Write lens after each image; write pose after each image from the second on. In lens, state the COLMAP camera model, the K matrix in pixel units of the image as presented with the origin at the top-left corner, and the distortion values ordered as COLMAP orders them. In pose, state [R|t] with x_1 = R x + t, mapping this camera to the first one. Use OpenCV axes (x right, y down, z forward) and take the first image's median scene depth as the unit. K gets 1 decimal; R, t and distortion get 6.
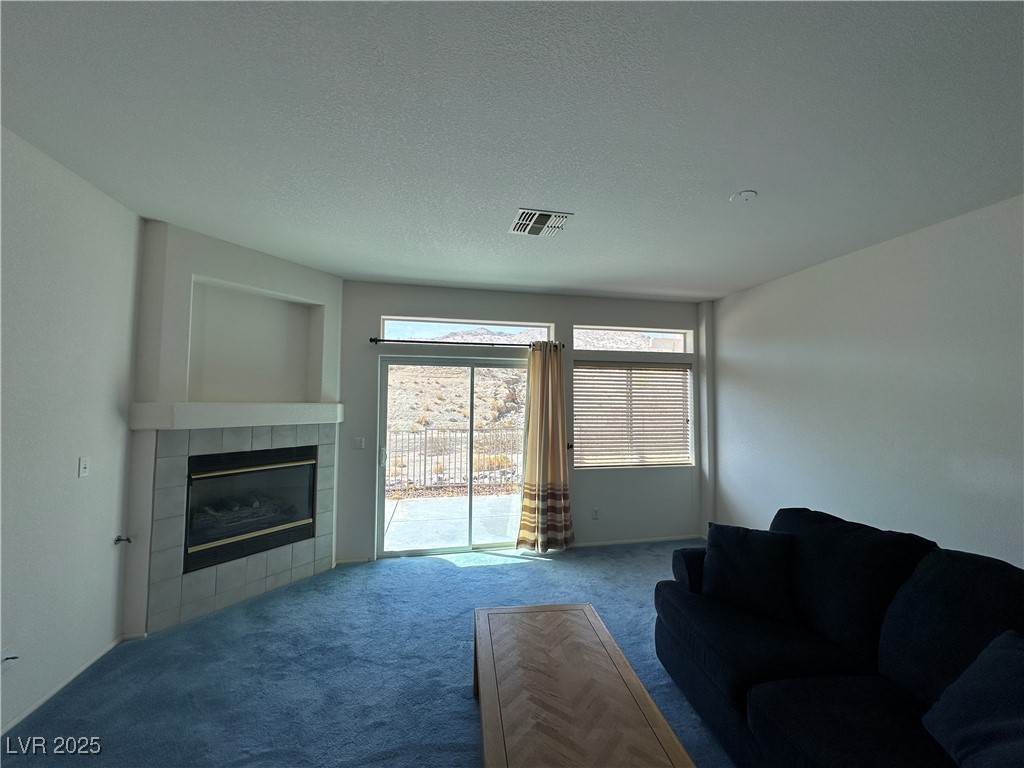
lens RADIAL K [[408.5, 0, 512.0], [0, 408.5, 384.0], [0, 0, 1]] dist [-0.001878, -0.000066]
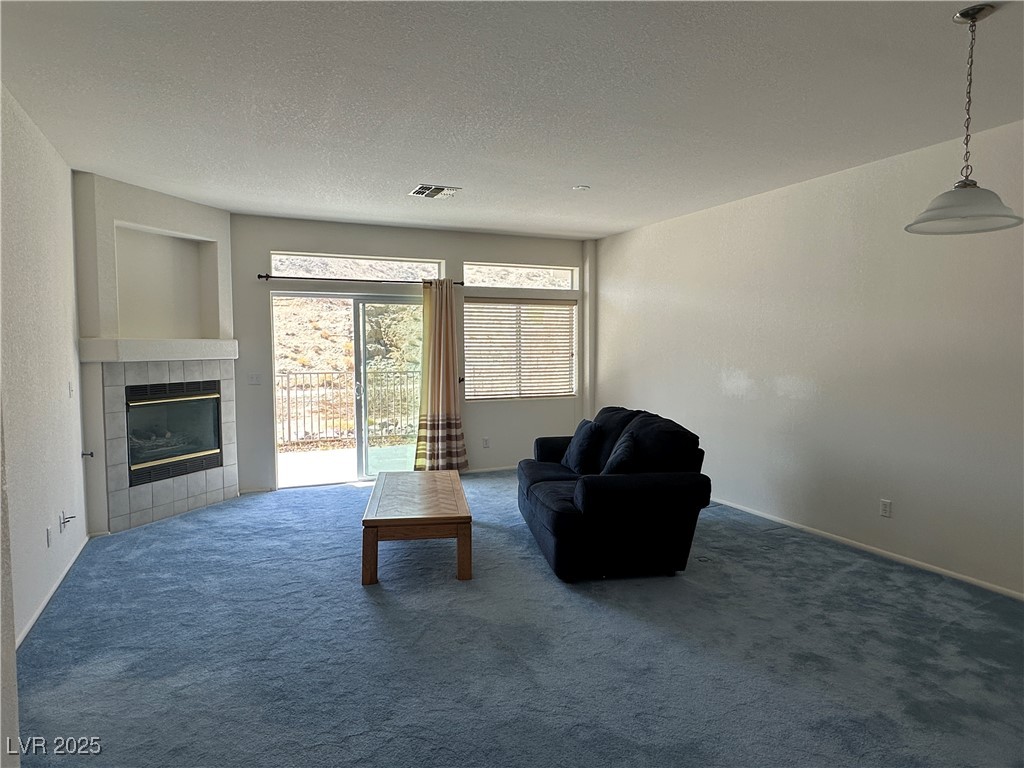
lens RADIAL K [[629.8, 0, 512.0], [0, 629.8, 384.0], [0, 0, 1]] dist [0.003736, 0.000760]
pose [[0.976167, -0.023014, 0.215798, -0.097046], [-0.000524, 0.994108, 0.108389, -0.014550], [-0.217021, -0.105919, 0.970403, -0.723852]]
